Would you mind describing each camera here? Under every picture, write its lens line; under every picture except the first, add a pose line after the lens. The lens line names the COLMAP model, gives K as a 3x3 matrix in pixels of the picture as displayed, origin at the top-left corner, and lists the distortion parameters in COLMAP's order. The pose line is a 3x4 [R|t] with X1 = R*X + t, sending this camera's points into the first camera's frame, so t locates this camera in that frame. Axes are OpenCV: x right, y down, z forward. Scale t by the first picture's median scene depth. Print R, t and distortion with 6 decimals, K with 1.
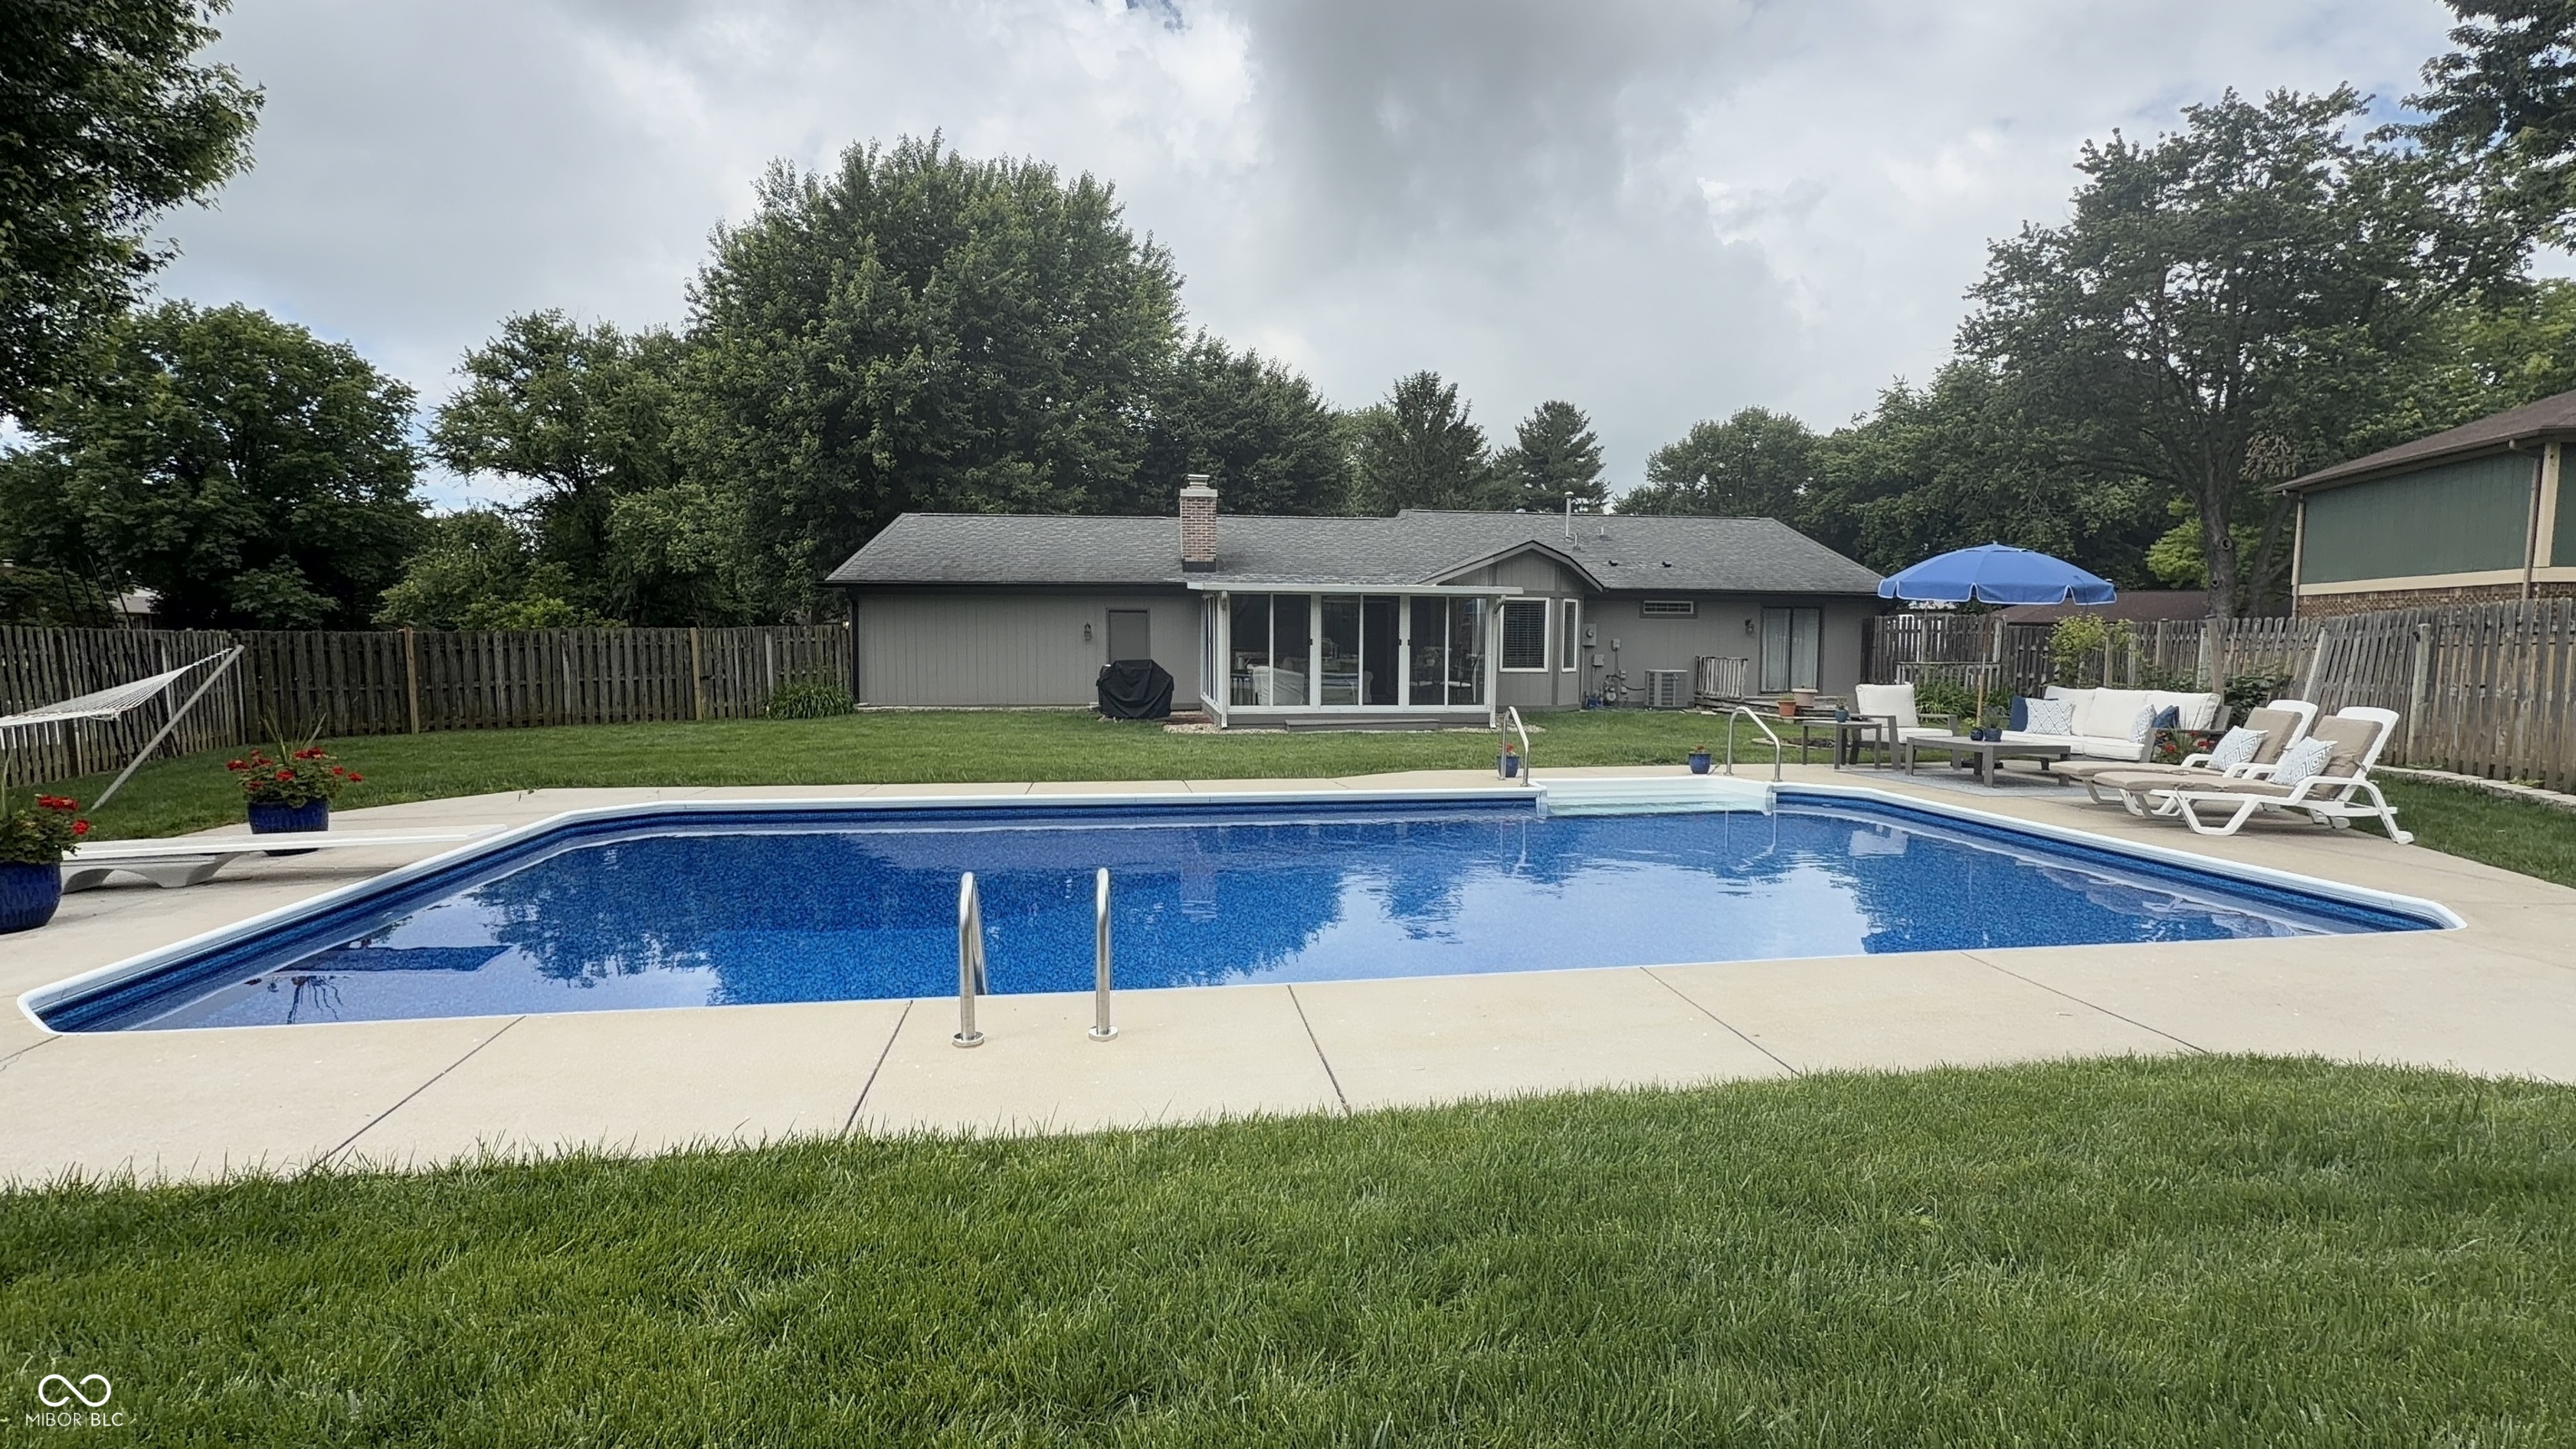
lens RADIAL K [[1138.6, 0, 1288.0], [0, 1138.6, 724.5], [0, 0, 1]] dist [0.009079, 0.000605]
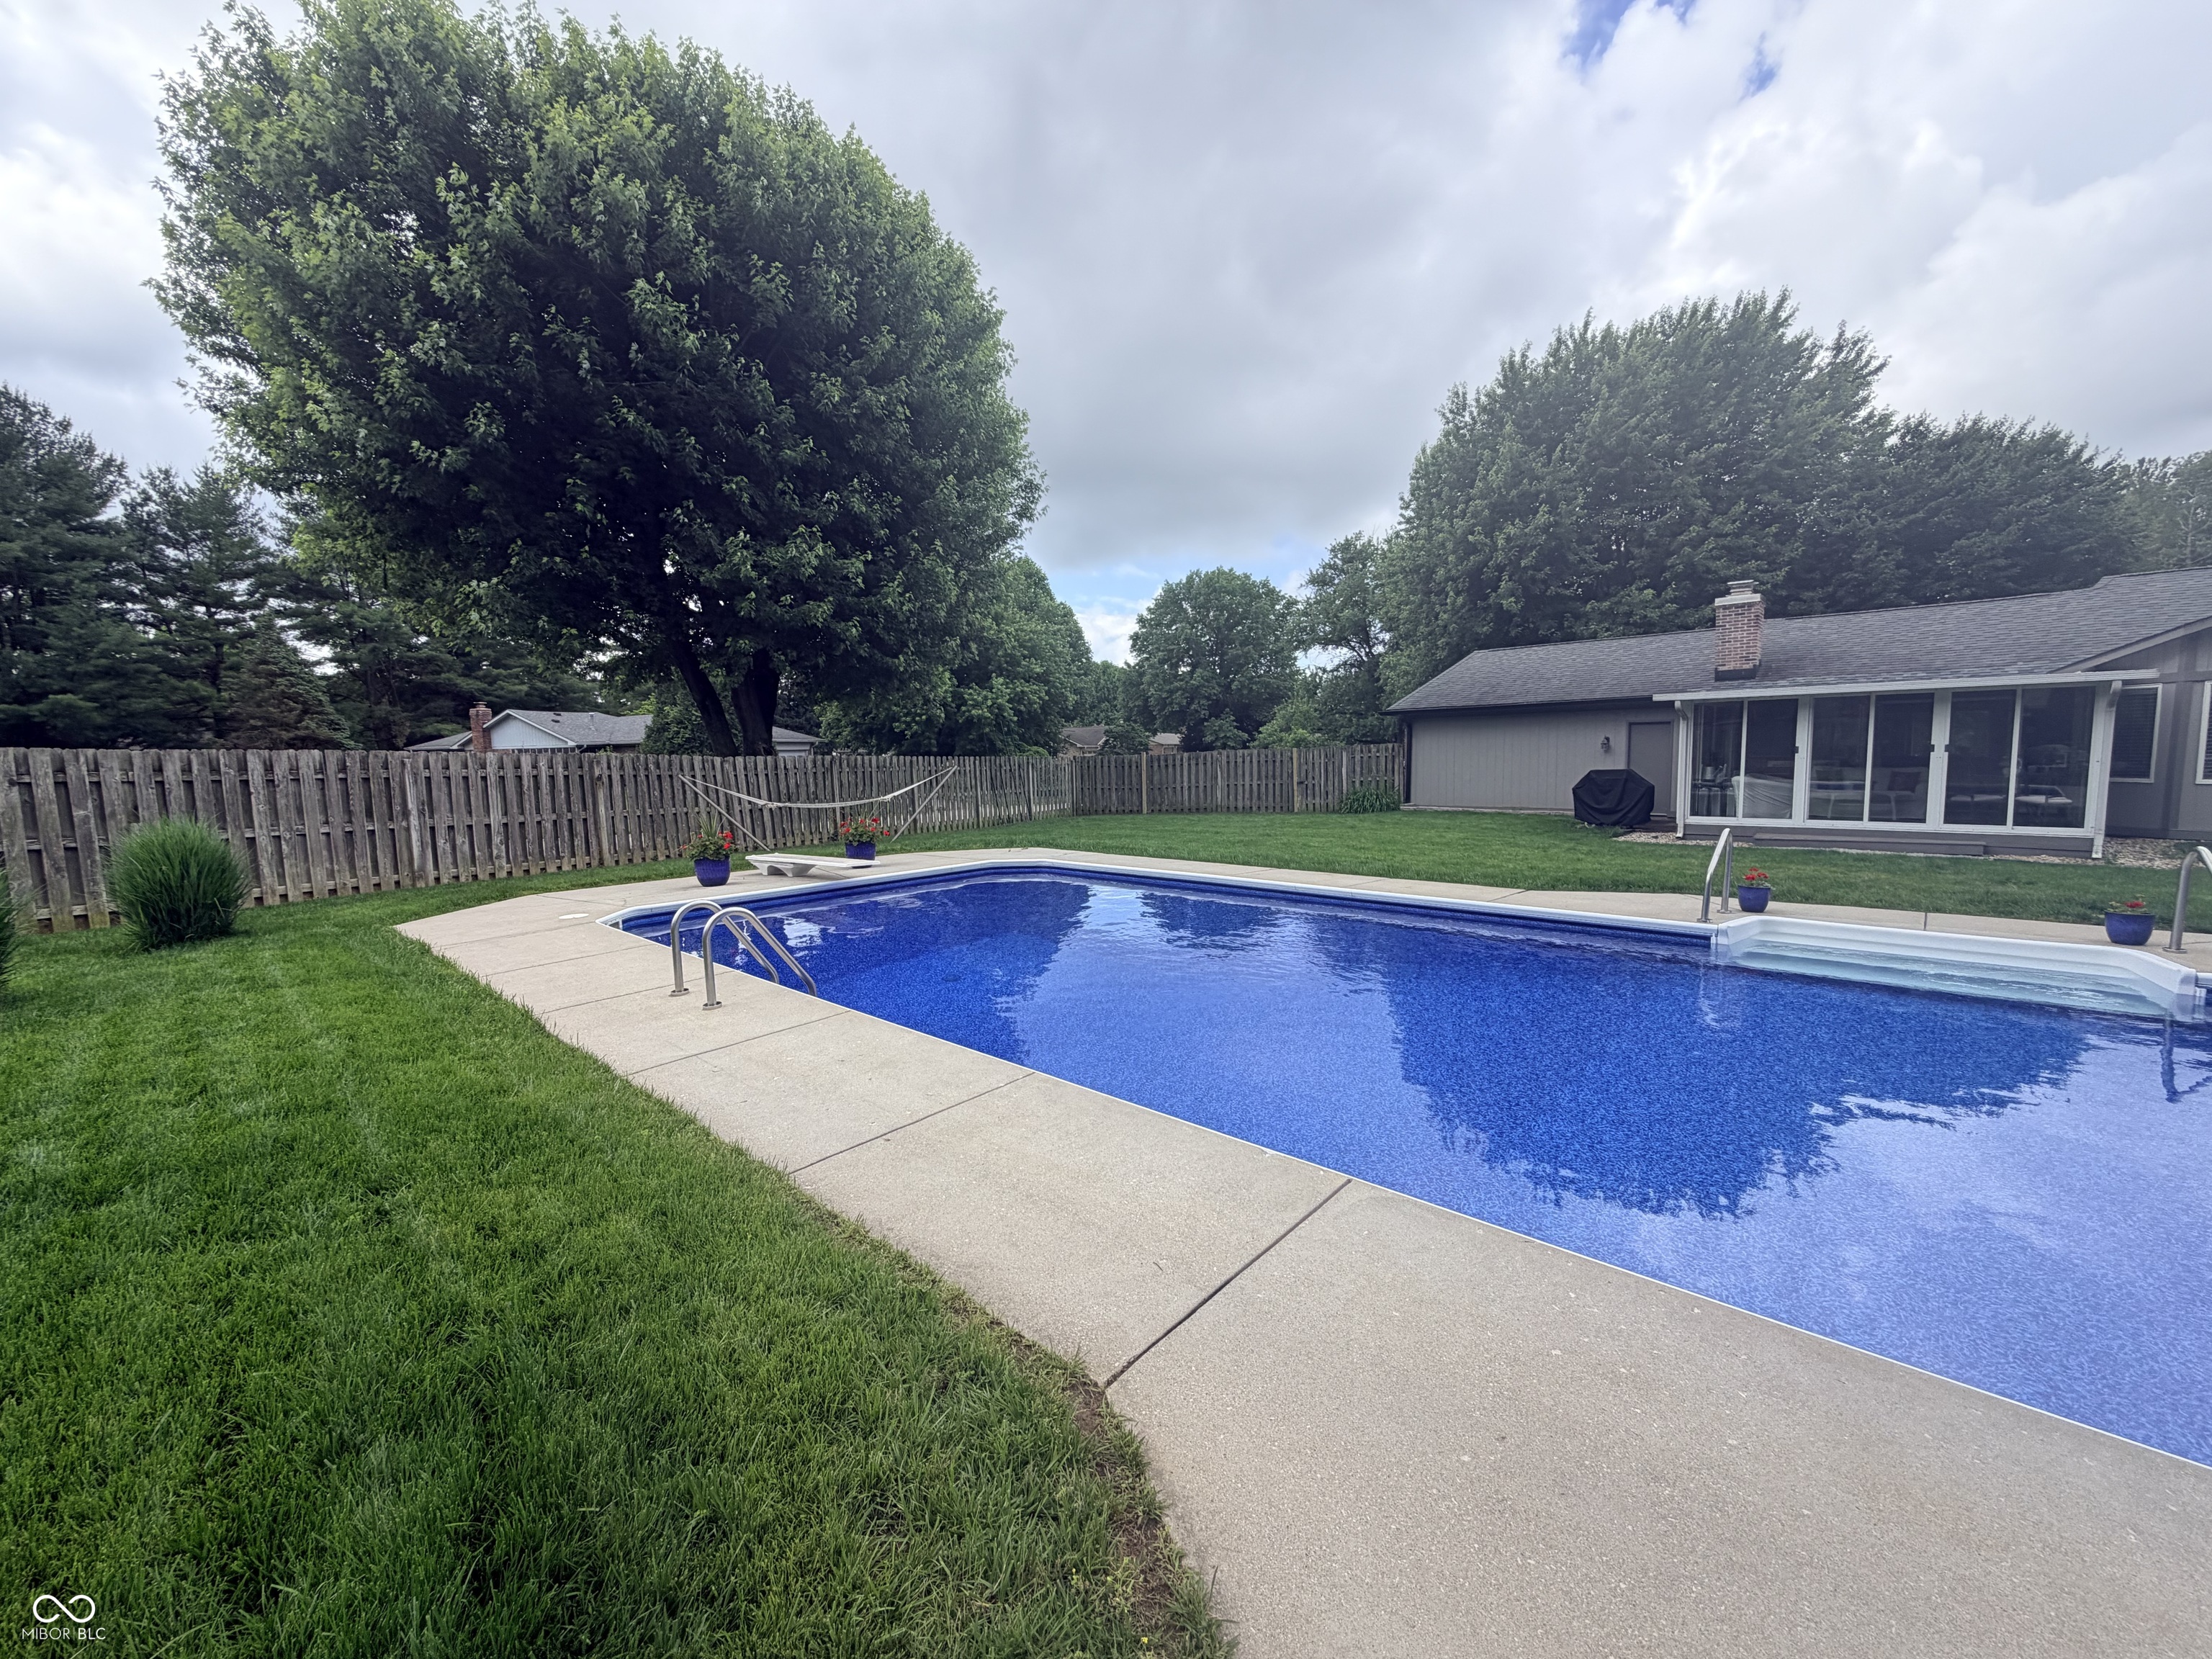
lens RADIAL K [[876.2, 0, 1105.0], [0, 876.2, 840.9], [0, 0, 1]] dist [0.001508, -0.000104]
pose [[0.629825, 0.060679, -0.774364, 0.117175], [-0.040090, 0.998155, 0.045609, -0.005040], [0.775702, 0.002319, 0.631095, 0.064875]]
